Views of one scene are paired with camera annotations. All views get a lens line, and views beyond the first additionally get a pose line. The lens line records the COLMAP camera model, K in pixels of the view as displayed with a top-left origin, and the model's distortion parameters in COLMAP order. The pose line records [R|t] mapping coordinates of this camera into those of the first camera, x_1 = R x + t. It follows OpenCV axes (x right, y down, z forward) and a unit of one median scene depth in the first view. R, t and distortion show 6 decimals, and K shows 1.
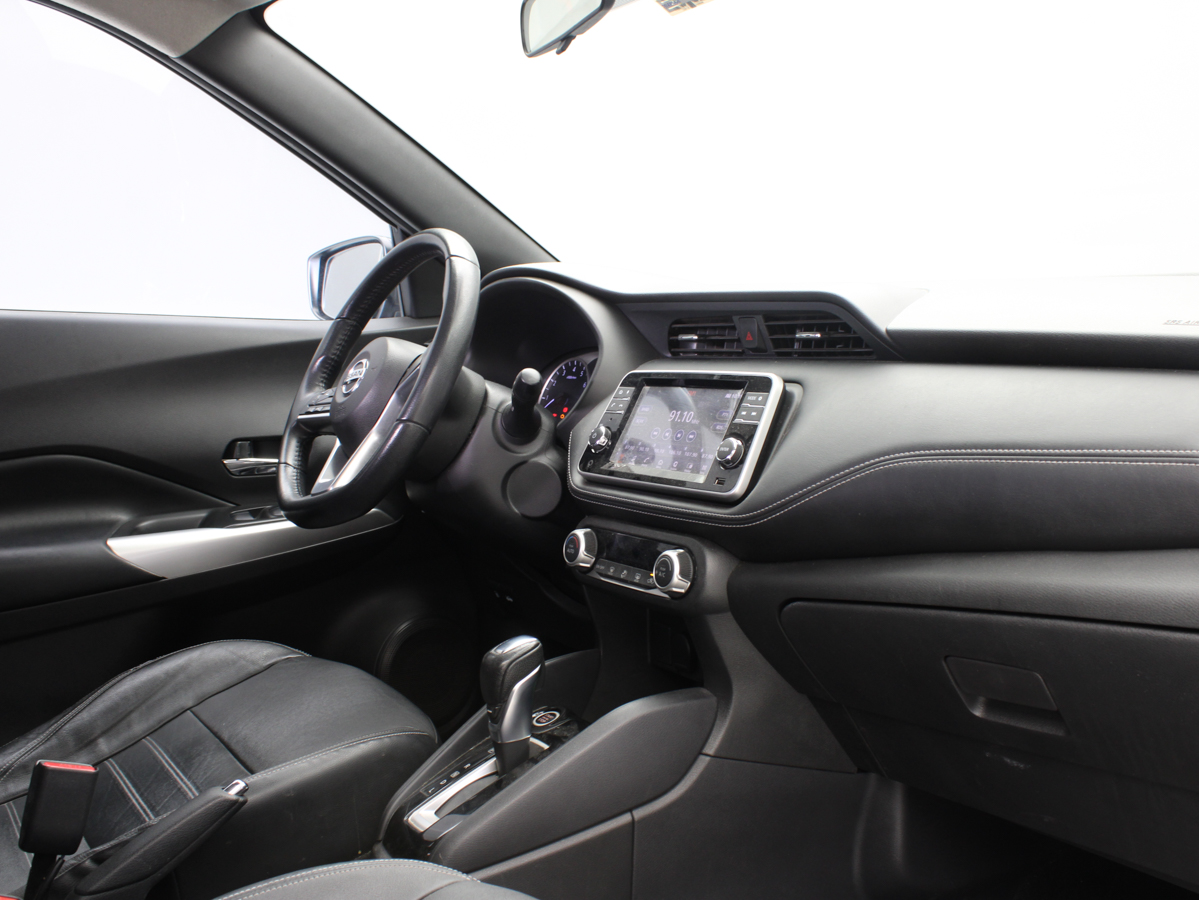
lens RADIAL K [[1229.6, 0, 599.5], [0, 1229.6, 450.0], [0, 0, 1]] dist [-0.153952, 0.145677]
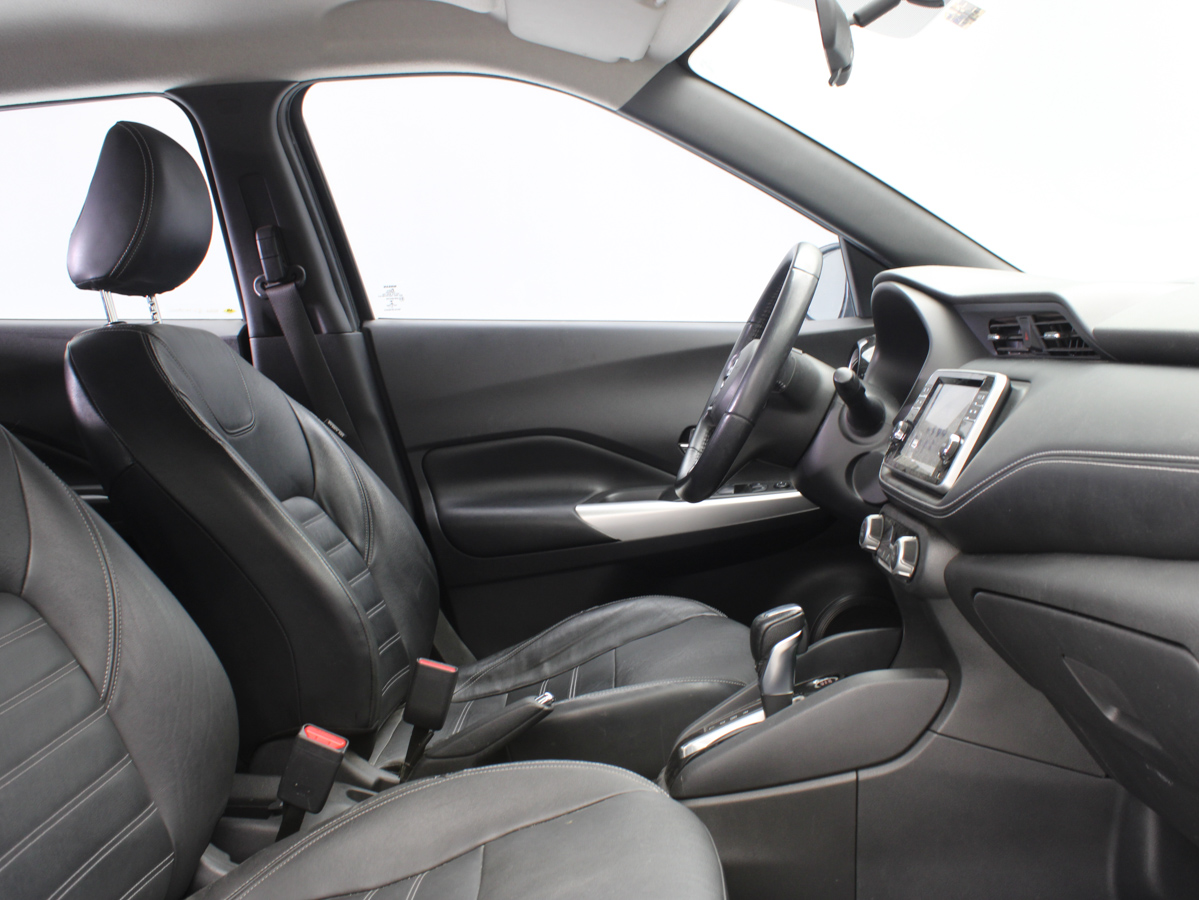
lens RADIAL K [[1229.6, 0, 599.5], [0, 1229.6, 450.0], [0, 0, 1]] dist [-0.153952, 0.145677]
pose [[0.826598, 0.031005, -0.561939, 0.365181], [-0.026262, 0.999519, 0.016517, -0.004611], [0.562180, 0.001105, 0.827014, -0.031927]]
